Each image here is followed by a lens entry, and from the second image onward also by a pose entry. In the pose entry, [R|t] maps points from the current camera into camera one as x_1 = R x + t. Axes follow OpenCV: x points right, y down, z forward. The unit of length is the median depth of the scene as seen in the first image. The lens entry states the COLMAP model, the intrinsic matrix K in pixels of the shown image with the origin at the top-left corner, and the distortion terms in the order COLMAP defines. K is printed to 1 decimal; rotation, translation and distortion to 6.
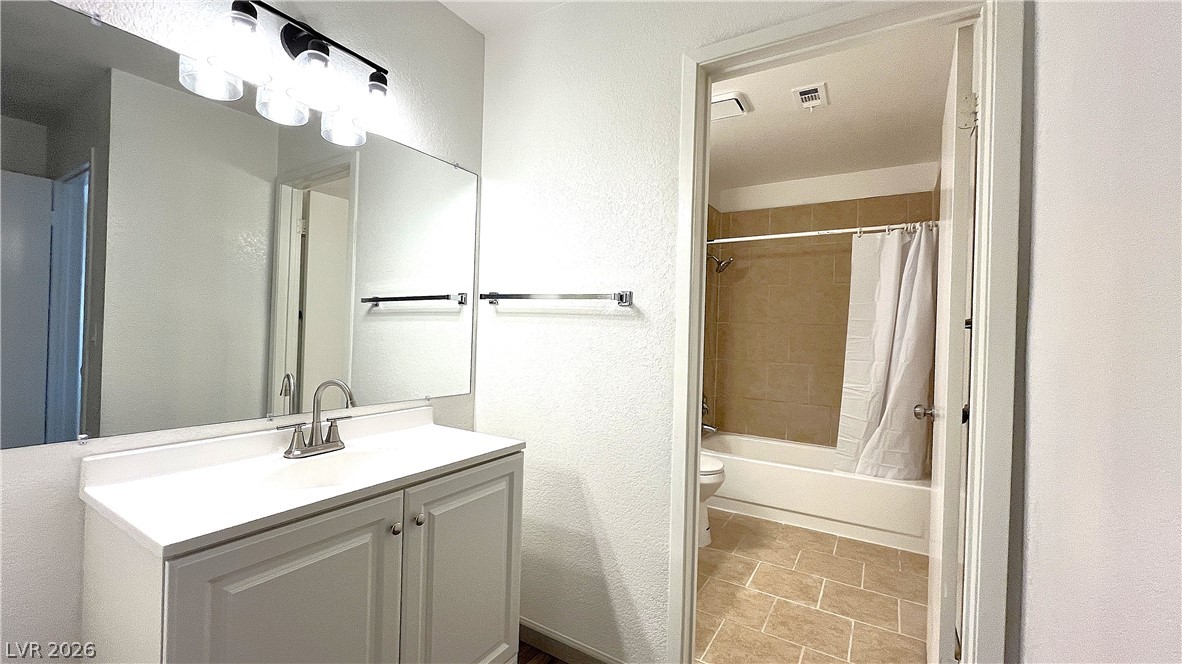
lens RADIAL K [[476.8, 0, 591.0], [0, 476.8, 332.0], [0, 0, 1]] dist [0.021751, 0.000047]
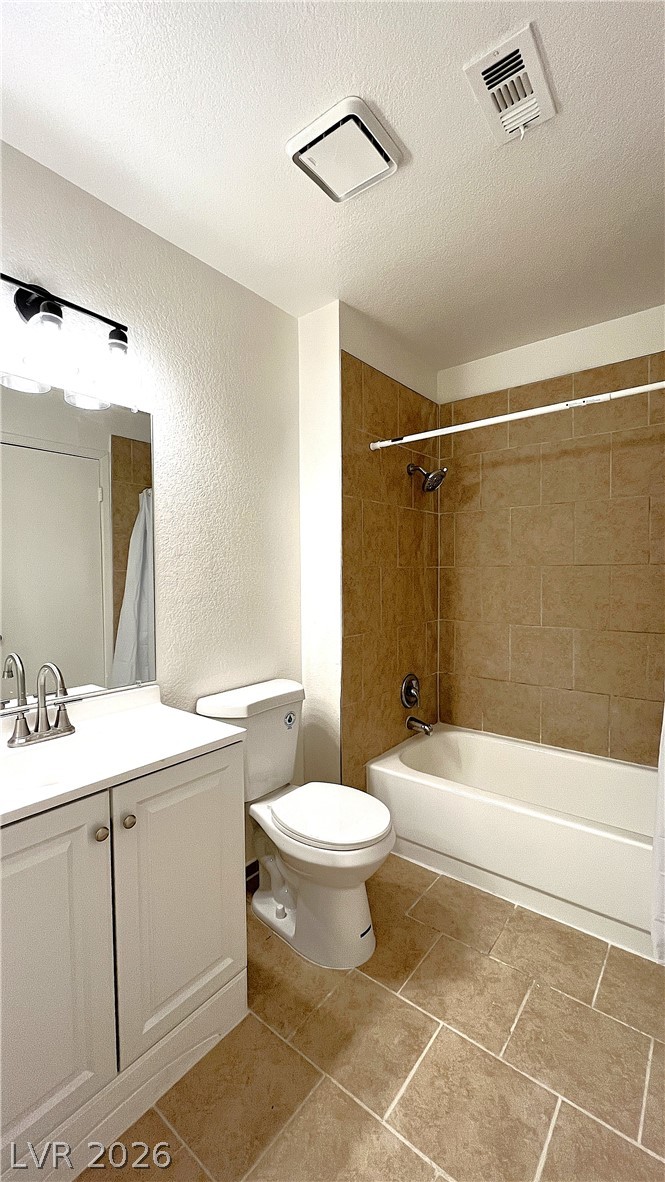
lens RADIAL K [[477.2, 0, 342.4], [0, 477.2, 603.7], [0, 0, 1]] dist [-0.001906, -0.000347]
pose [[0.992661, -0.058723, -0.105719, 0.136950], [0.061631, 0.997799, 0.024452, 0.005237], [0.104050, -0.030789, 0.994095, 0.208467]]
